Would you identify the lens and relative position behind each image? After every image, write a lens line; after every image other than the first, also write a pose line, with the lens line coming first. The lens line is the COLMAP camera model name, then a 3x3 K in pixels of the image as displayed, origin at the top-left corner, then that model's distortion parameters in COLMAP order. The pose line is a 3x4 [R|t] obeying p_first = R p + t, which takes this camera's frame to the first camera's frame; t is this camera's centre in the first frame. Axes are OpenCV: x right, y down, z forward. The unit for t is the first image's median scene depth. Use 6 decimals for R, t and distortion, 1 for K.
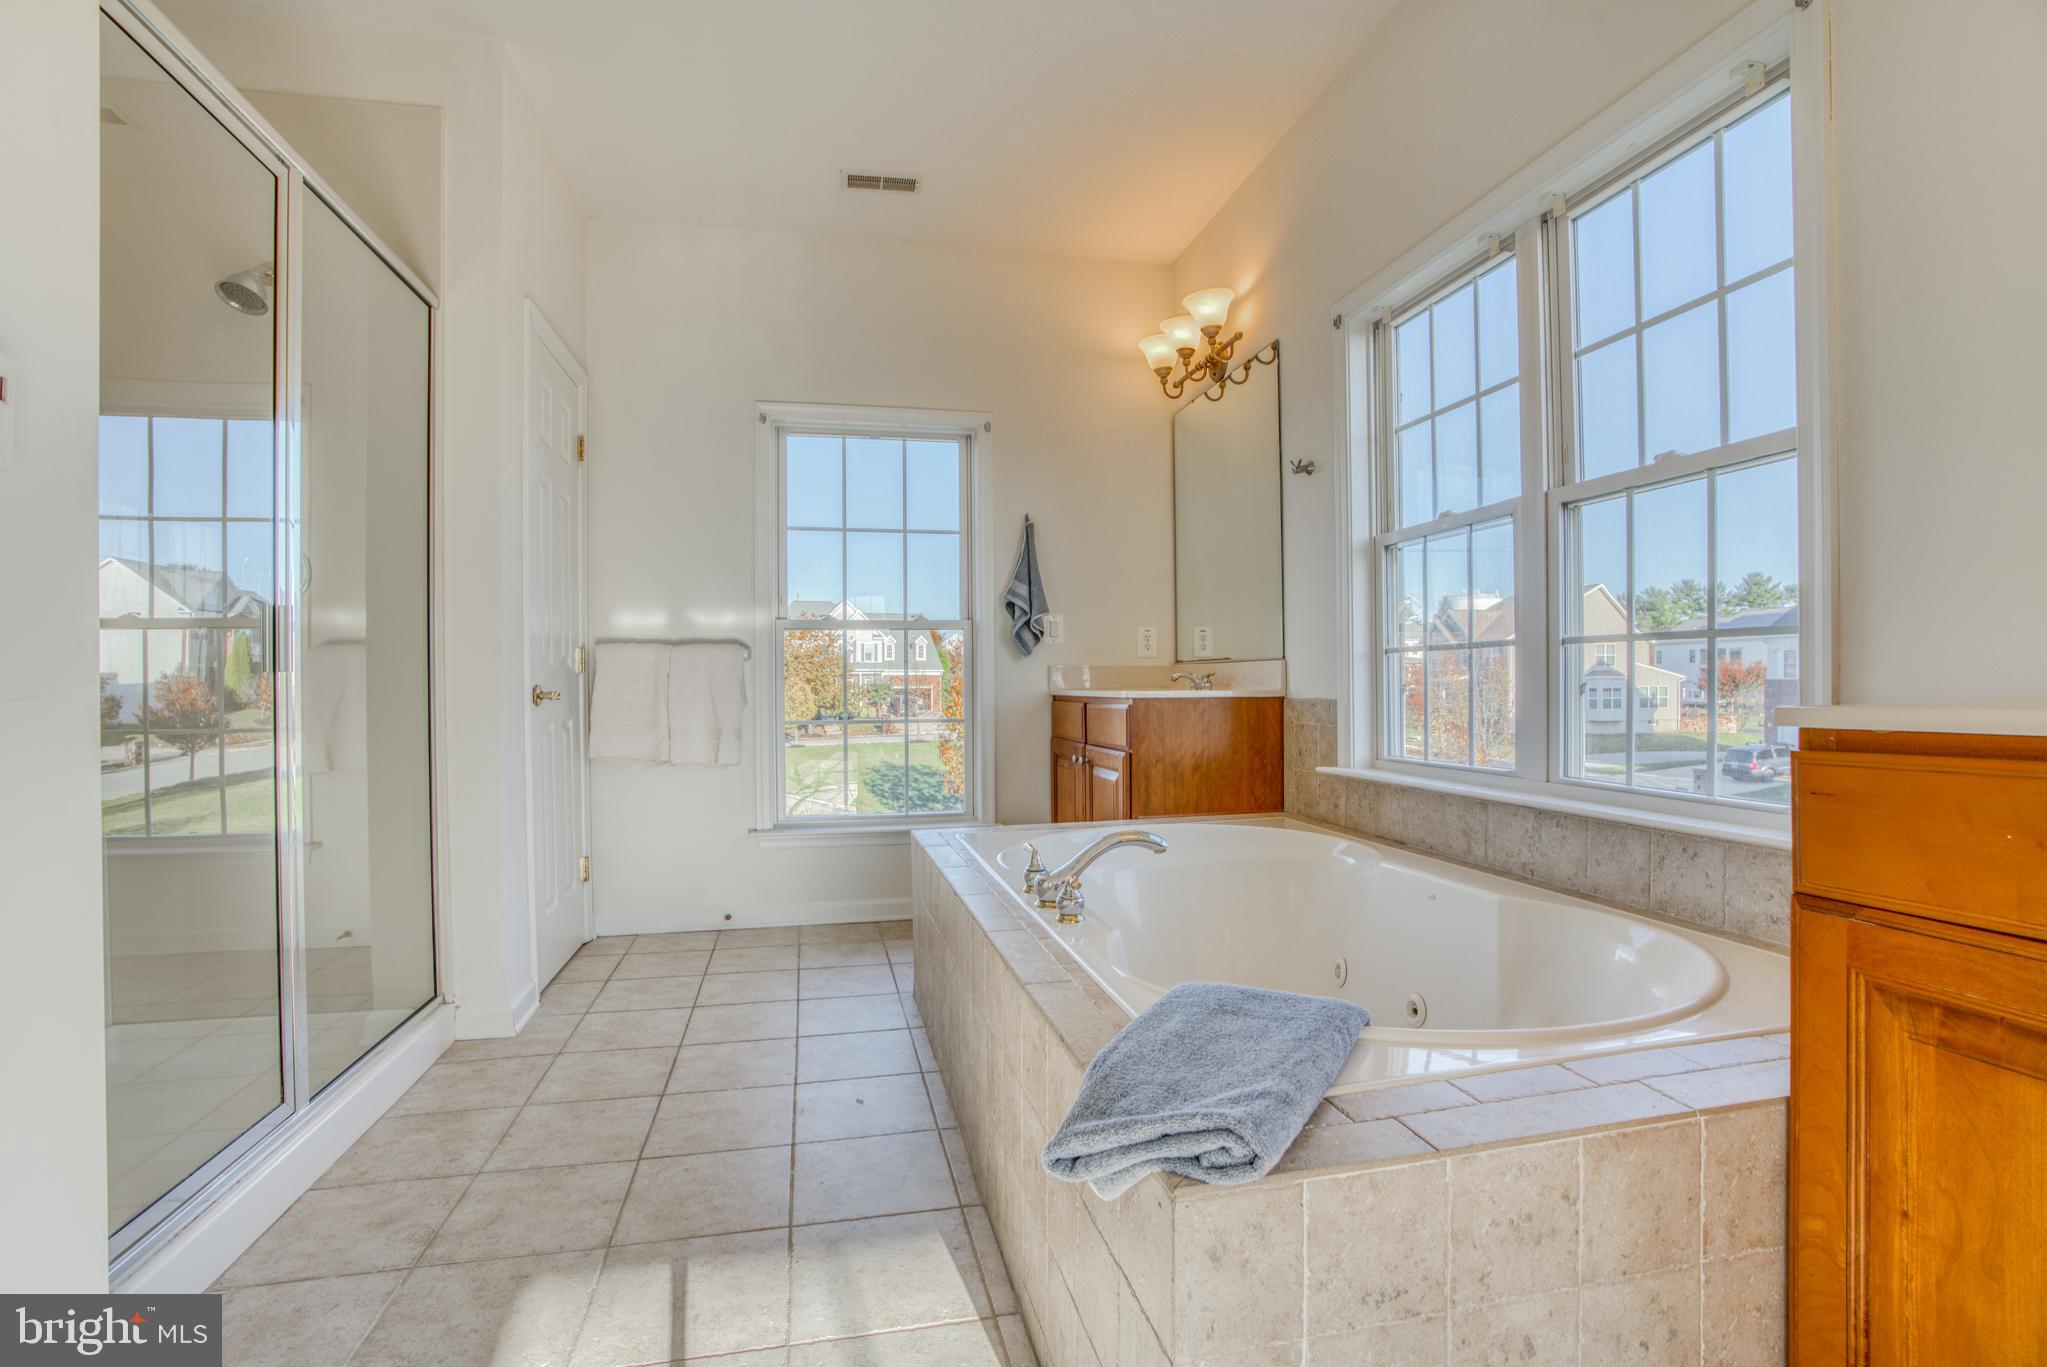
lens RADIAL K [[936.3, 0, 1006.4], [0, 936.3, 687.4], [0, 0, 1]] dist [-0.065871, 0.025052]
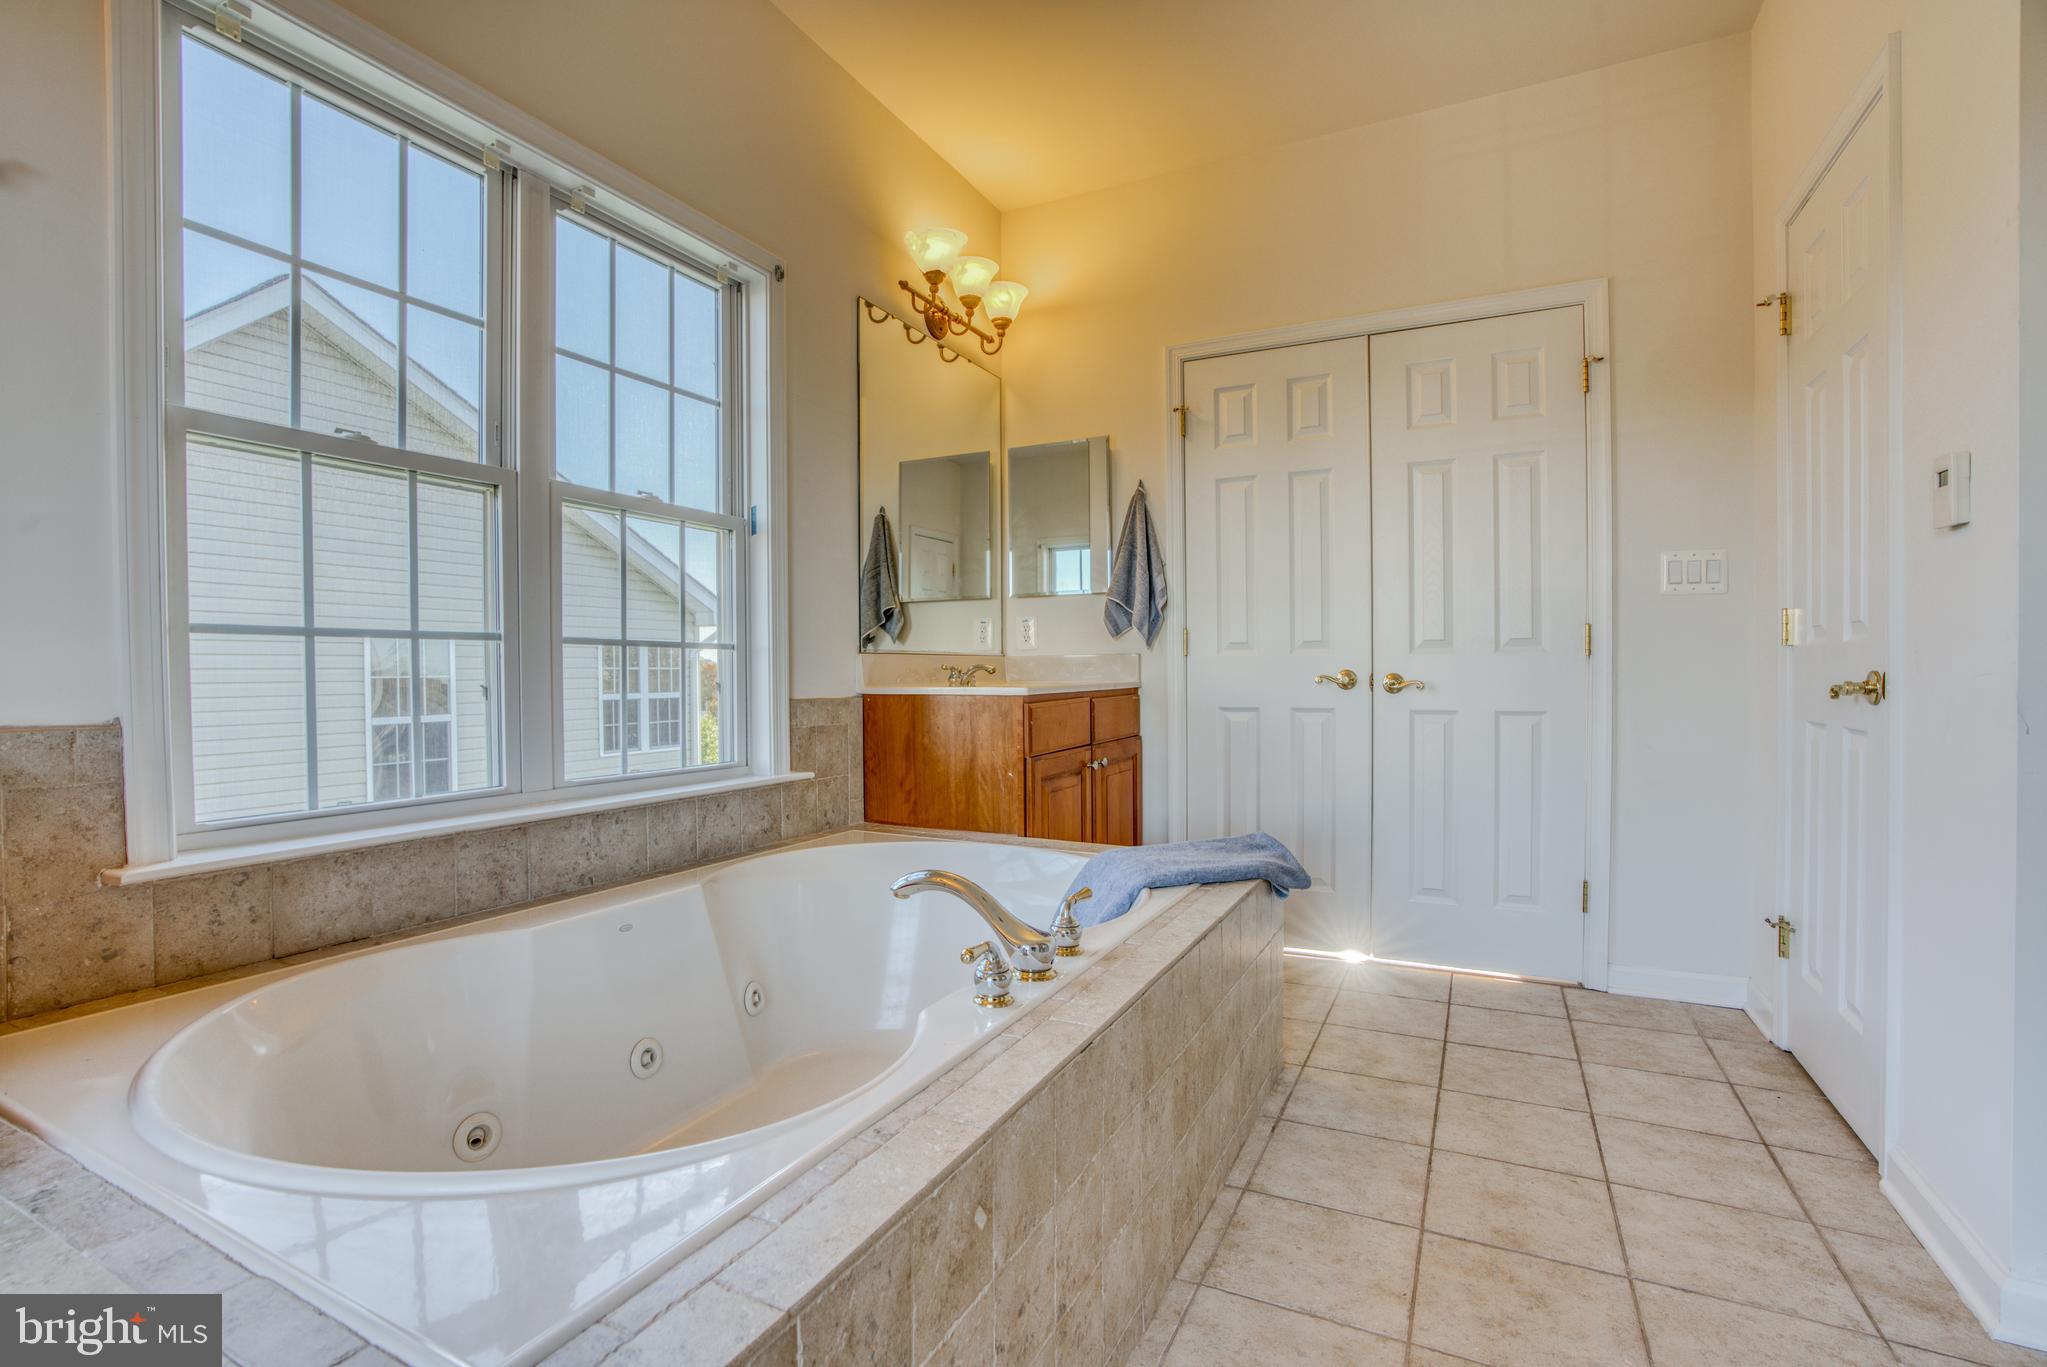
lens RADIAL K [[936.3, 0, 1006.4], [0, 936.3, 687.4], [0, 0, 1]] dist [-0.065871, 0.025052]
pose [[-0.782724, 0.002454, 0.622364, -0.366390], [0.011377, 0.999882, 0.010367, -0.005683], [-0.622265, 0.015195, -0.782659, 1.462104]]
